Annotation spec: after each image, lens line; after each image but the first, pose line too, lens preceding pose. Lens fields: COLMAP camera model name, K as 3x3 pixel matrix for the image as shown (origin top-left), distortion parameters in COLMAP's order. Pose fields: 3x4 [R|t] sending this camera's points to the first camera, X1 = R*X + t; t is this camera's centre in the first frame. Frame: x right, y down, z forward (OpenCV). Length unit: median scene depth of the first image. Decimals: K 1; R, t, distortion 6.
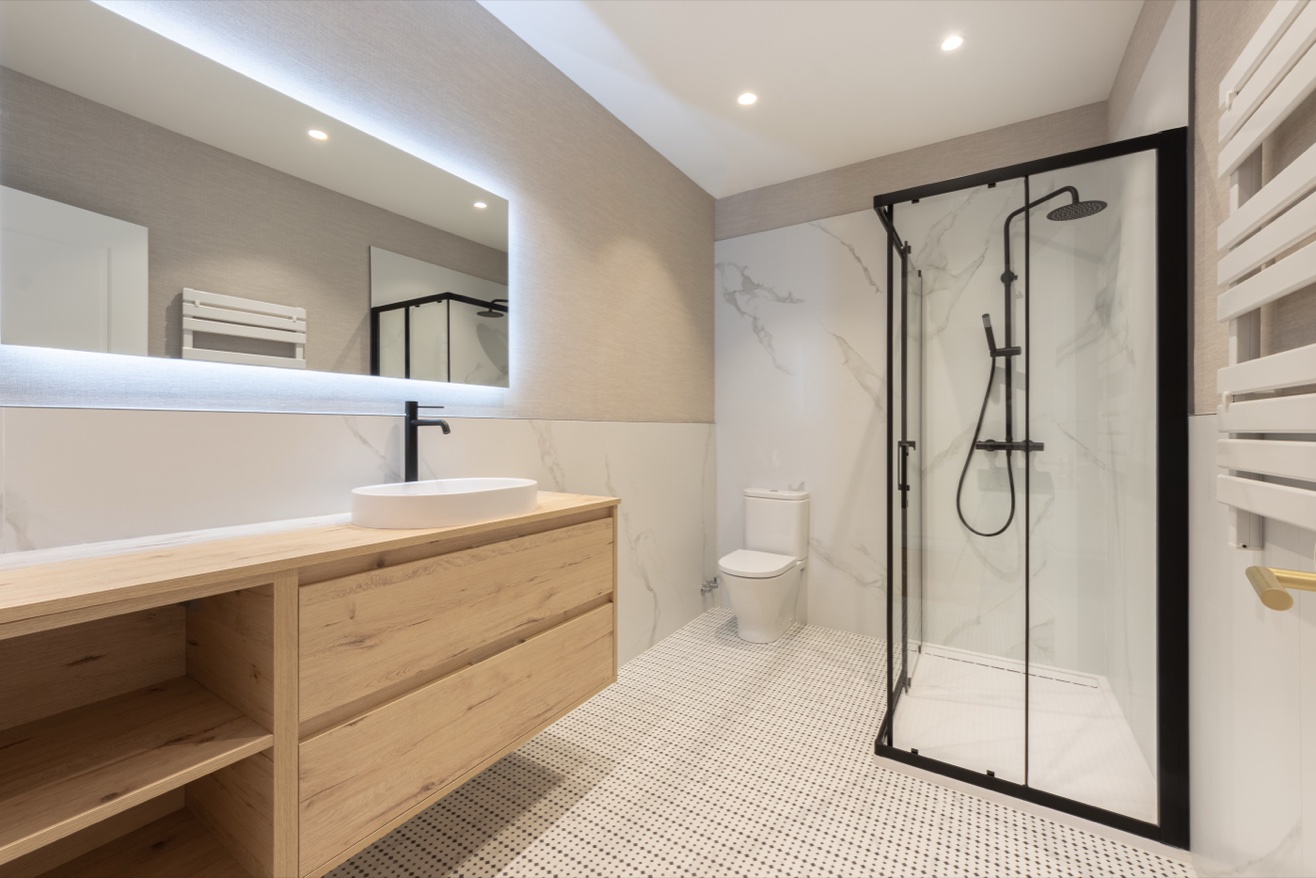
lens RADIAL K [[506.0, 0, 657.1], [0, 506.0, 435.7], [0, 0, 1]] dist [-0.003929, 0.001798]
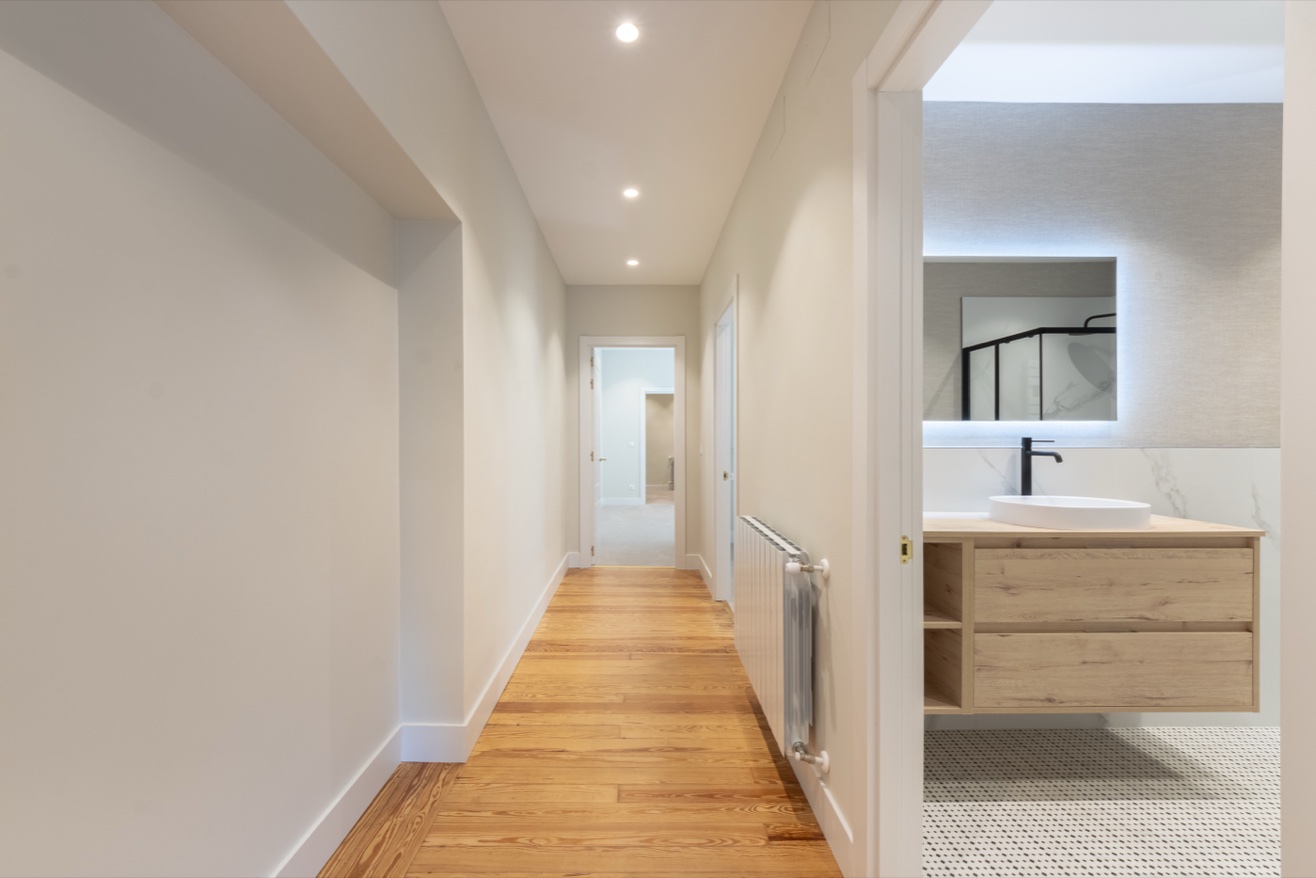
lens RADIAL K [[506.0, 0, 653.0], [0, 506.0, 444.3], [0, 0, 1]] dist [-0.003929, 0.001798]
pose [[0.534449, 0.002601, -0.845196, 0.137462], [-0.004446, 0.999990, 0.000265, -0.046247], [0.845189, 0.003616, 0.534456, -0.611565]]
